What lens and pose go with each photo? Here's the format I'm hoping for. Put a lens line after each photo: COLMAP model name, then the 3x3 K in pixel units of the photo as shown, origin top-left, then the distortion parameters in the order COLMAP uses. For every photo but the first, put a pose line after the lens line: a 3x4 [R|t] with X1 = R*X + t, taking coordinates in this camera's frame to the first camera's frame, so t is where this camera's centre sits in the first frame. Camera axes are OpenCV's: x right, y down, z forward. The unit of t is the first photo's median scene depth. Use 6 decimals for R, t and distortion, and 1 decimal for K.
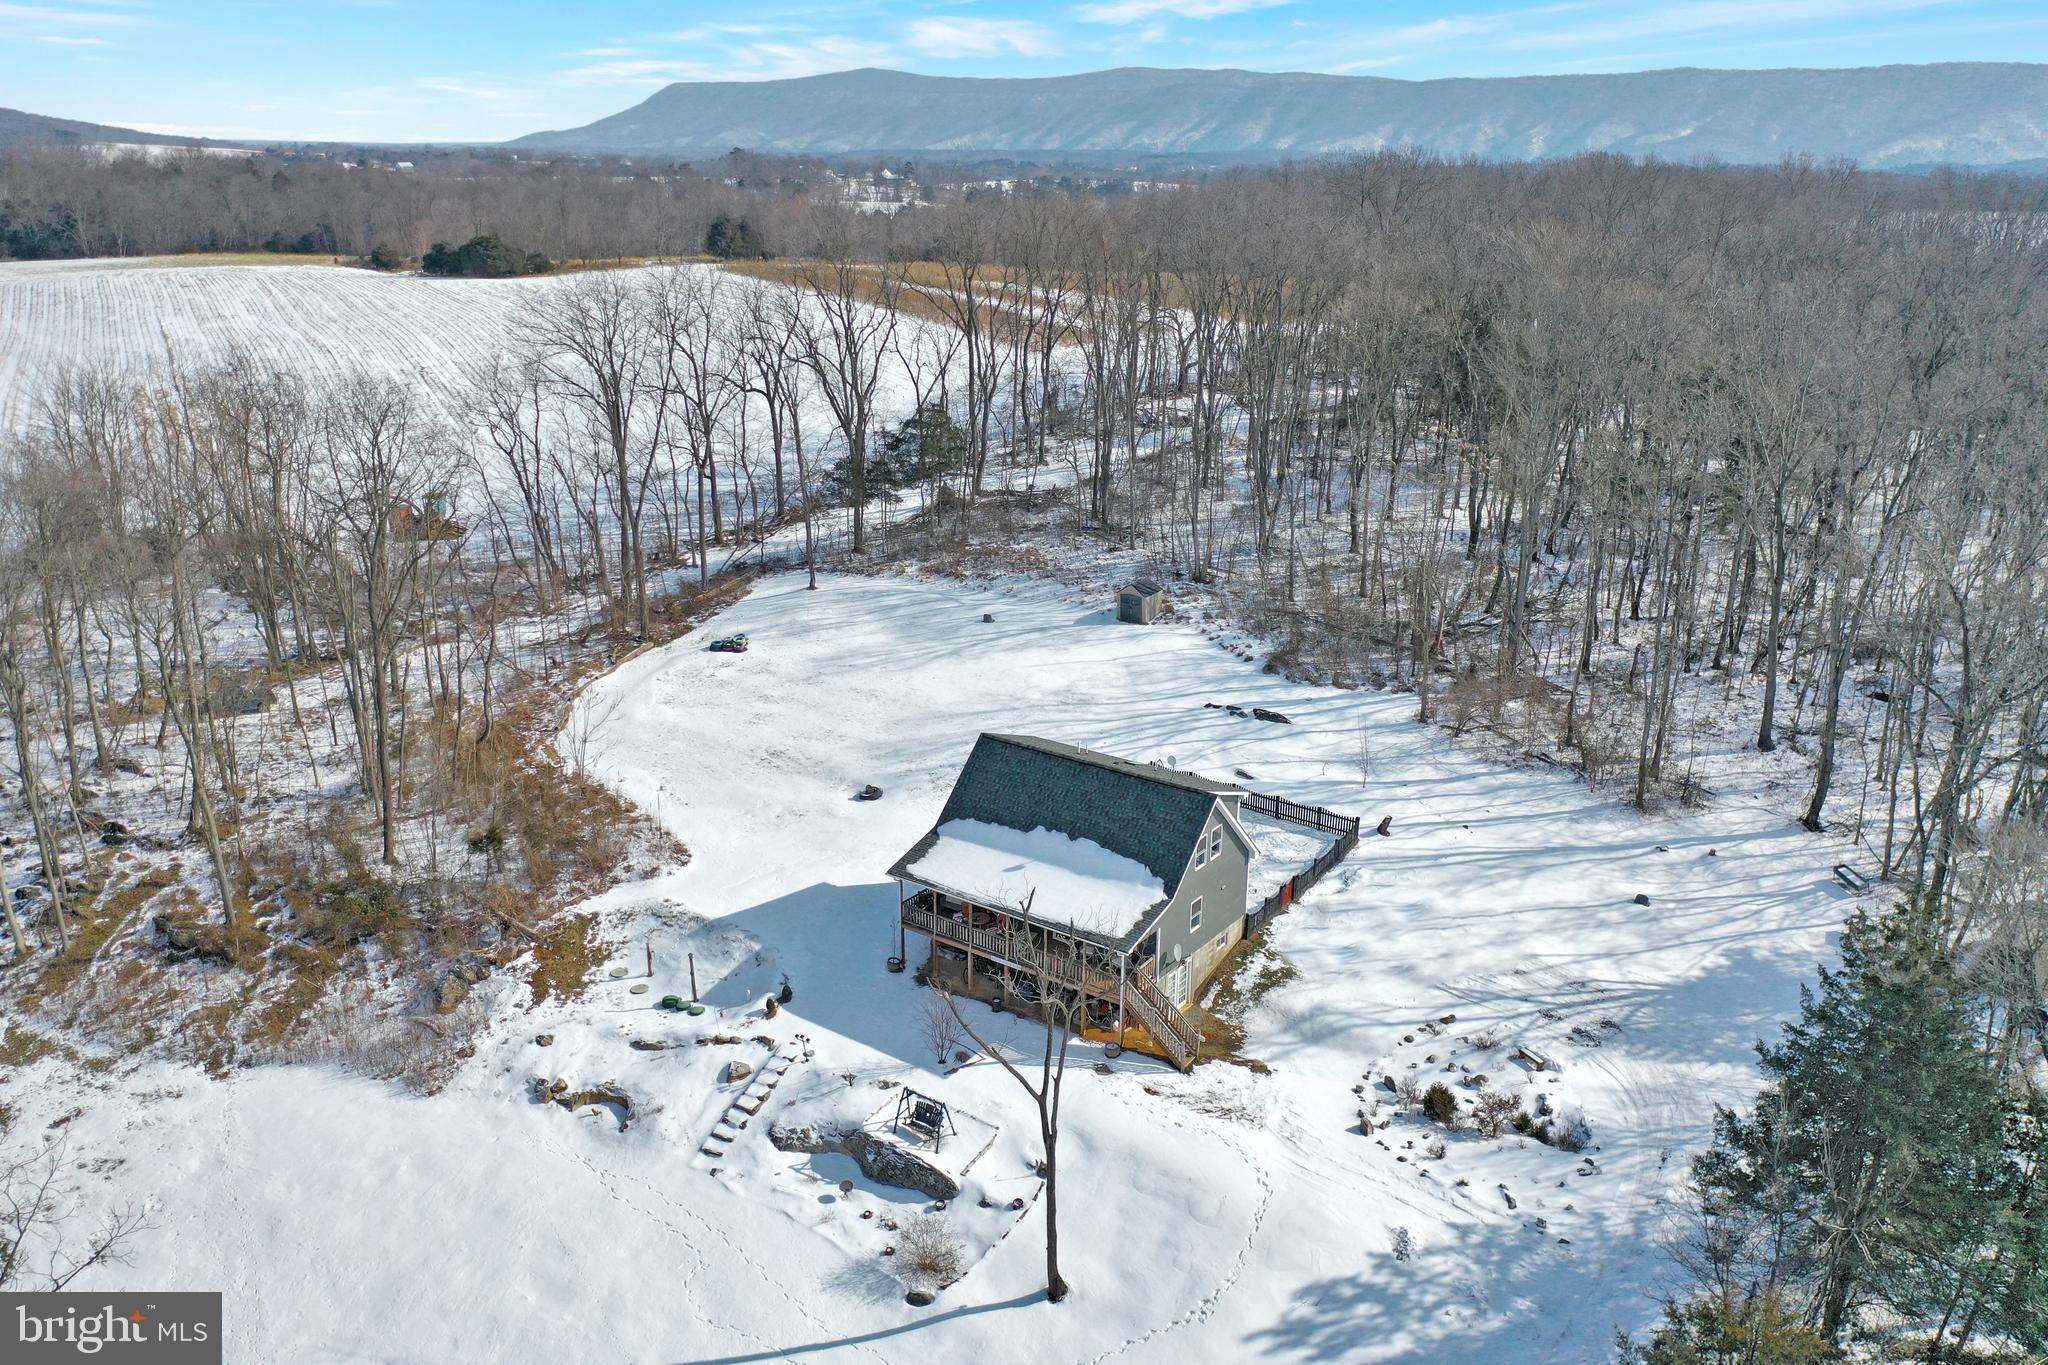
lens RADIAL K [[1610.7, 0, 1021.5], [0, 1610.7, 681.8], [0, 0, 1]] dist [-0.010286, 0.002386]
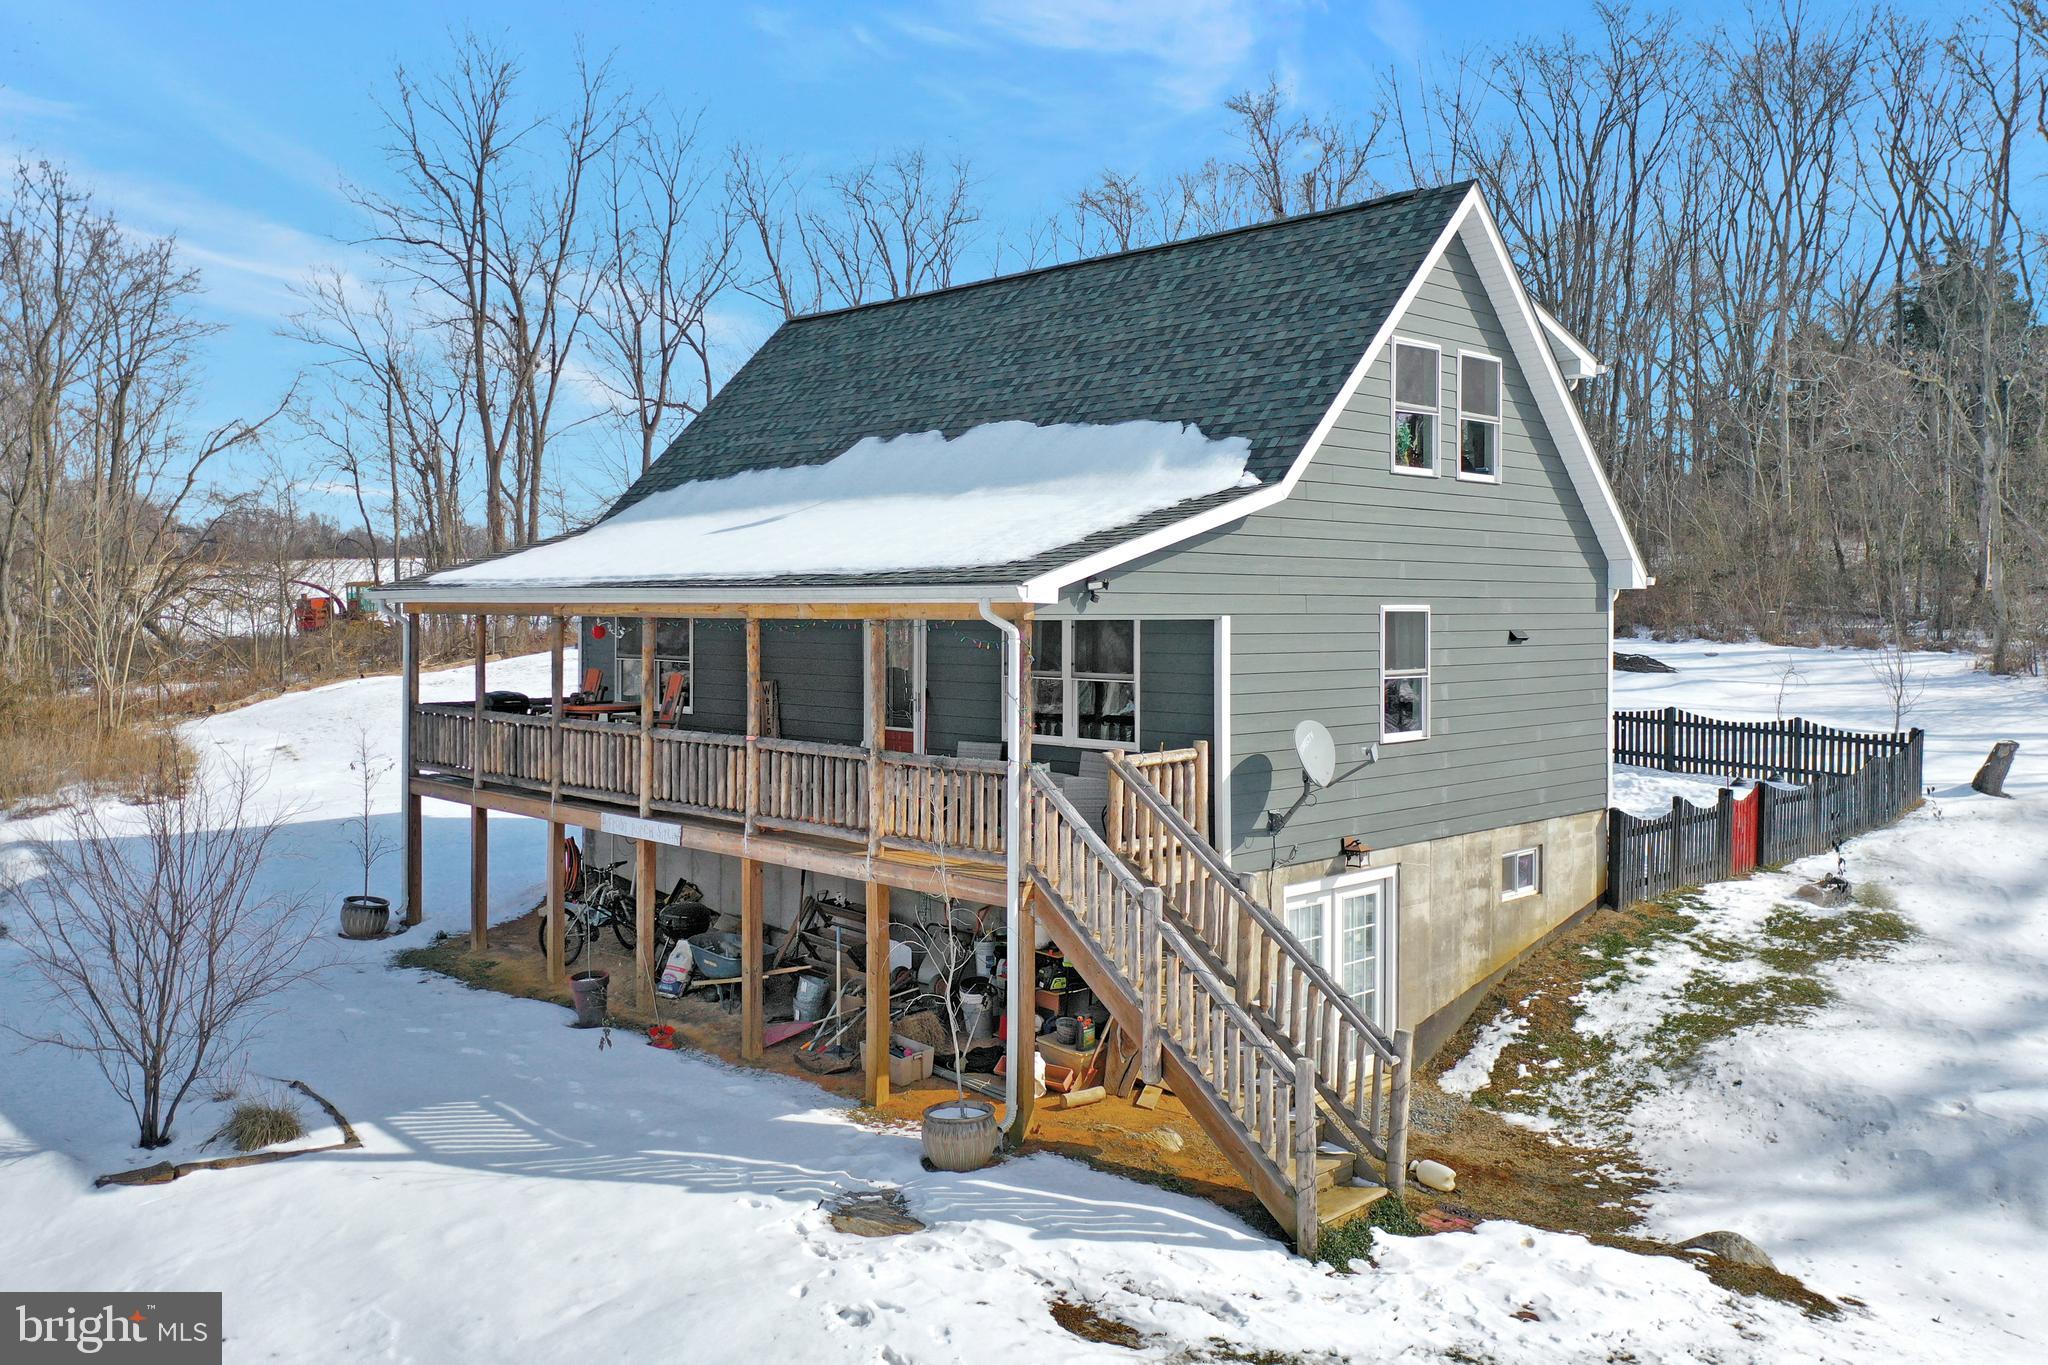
lens RADIAL K [[1610.7, 0, 1022.9], [0, 1610.7, 669.3], [0, 0, 1]] dist [-0.010286, 0.002386]
pose [[0.983869, -0.004159, -0.178843, 0.082834], [-0.048002, 0.956928, -0.286328, 0.190952], [0.172330, 0.290294, 0.941292, 0.662461]]
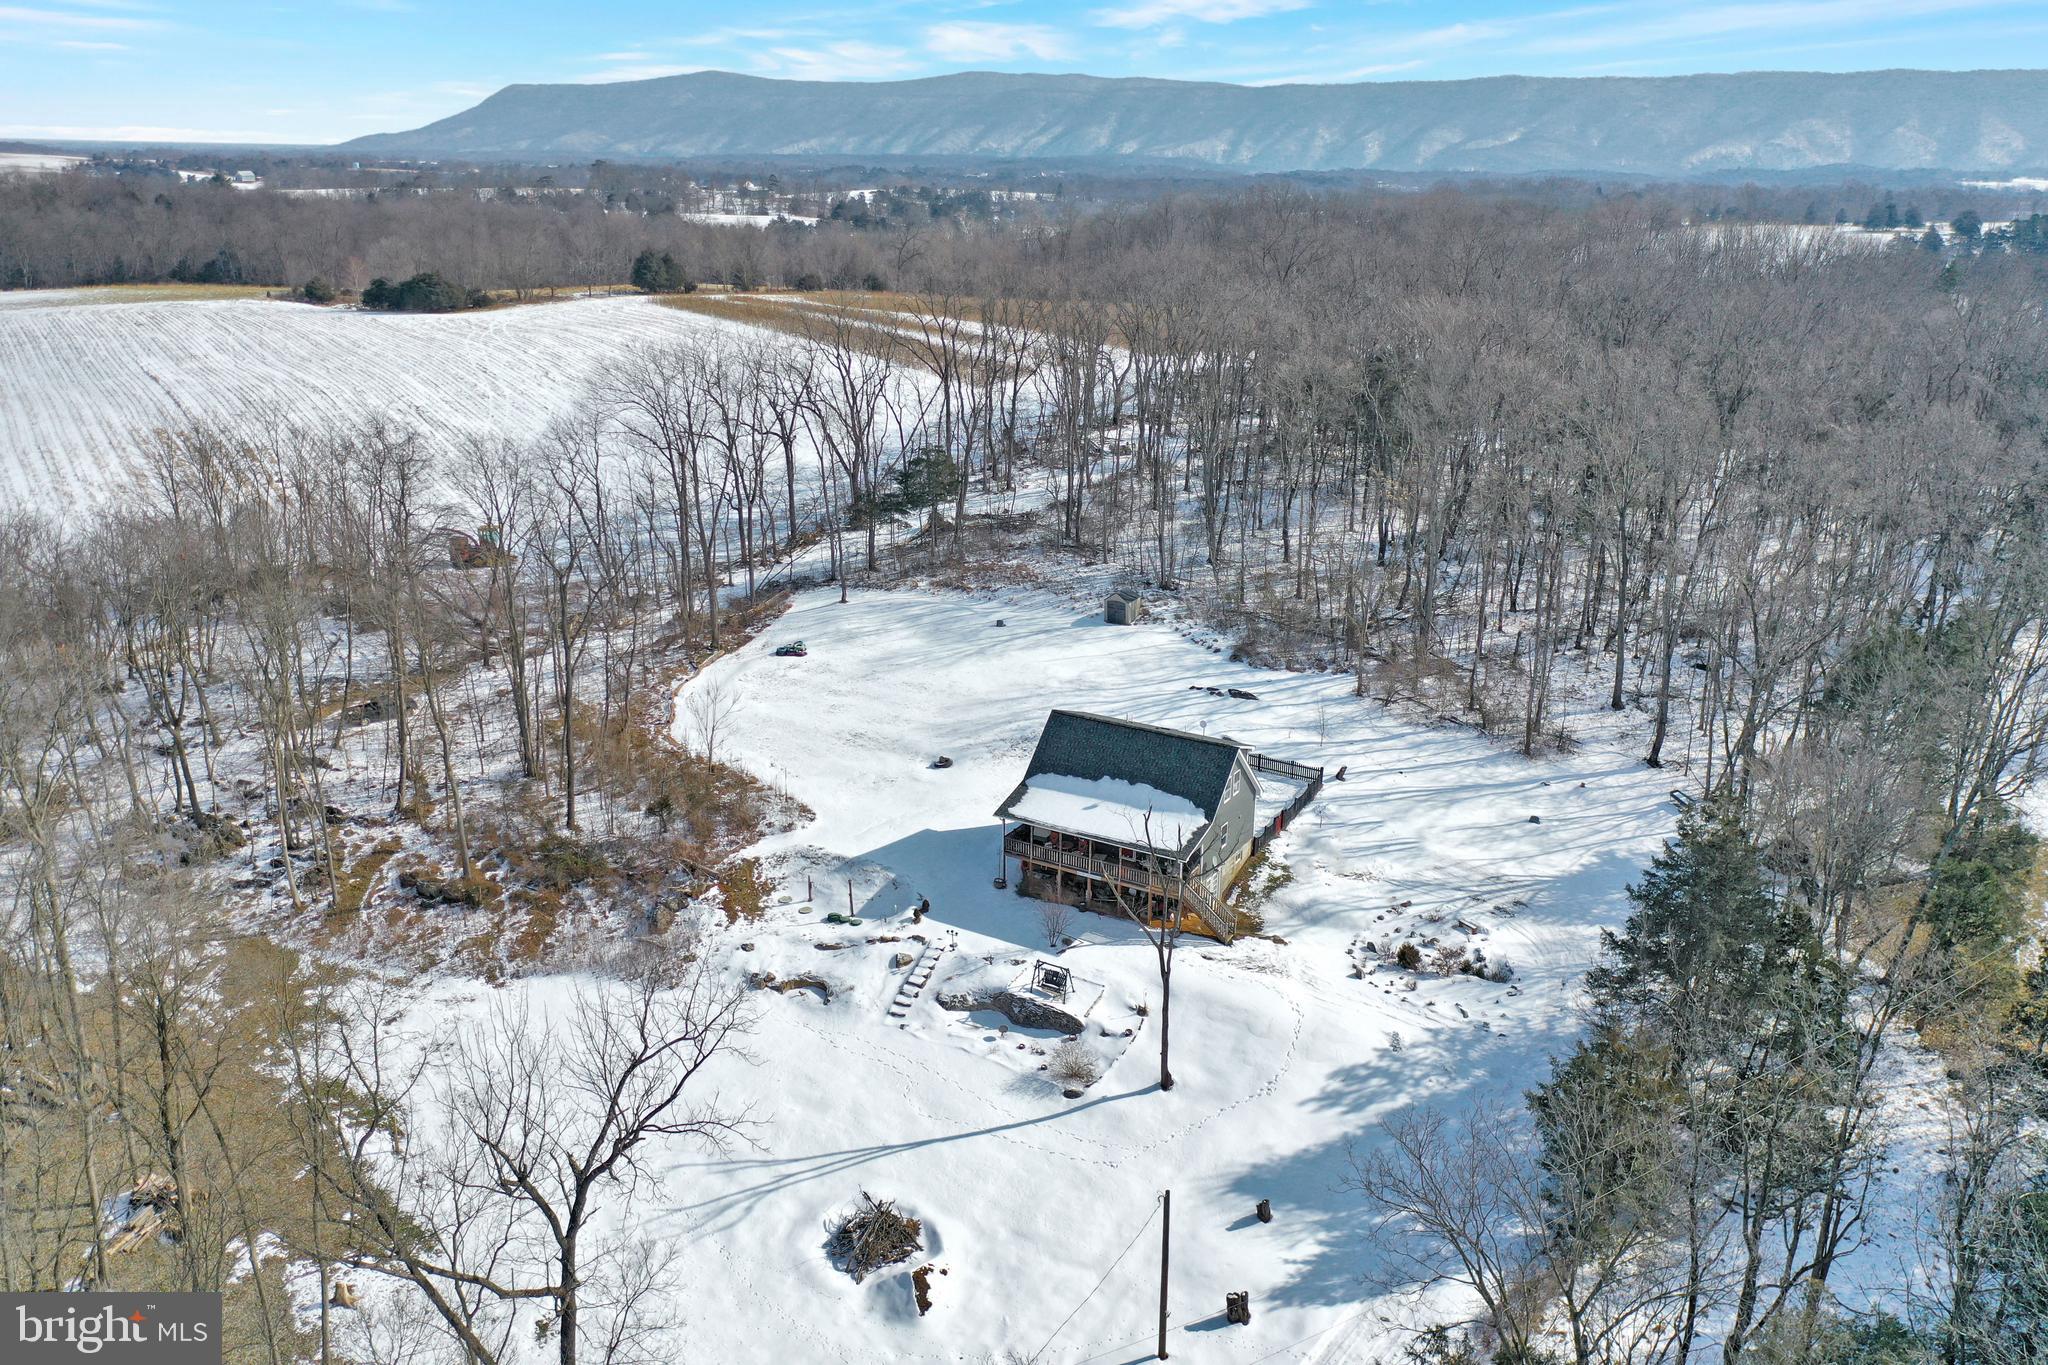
lens RADIAL K [[1610.7, 0, 1025.7], [0, 1610.7, 683.7], [0, 0, 1]] dist [-0.010286, 0.002386]
pose [[0.995585, -0.027923, 0.089614, -0.156788], [0.027940, 0.999609, 0.001059, 0.007931], [-0.089608, 0.001449, 0.995976, -0.306425]]
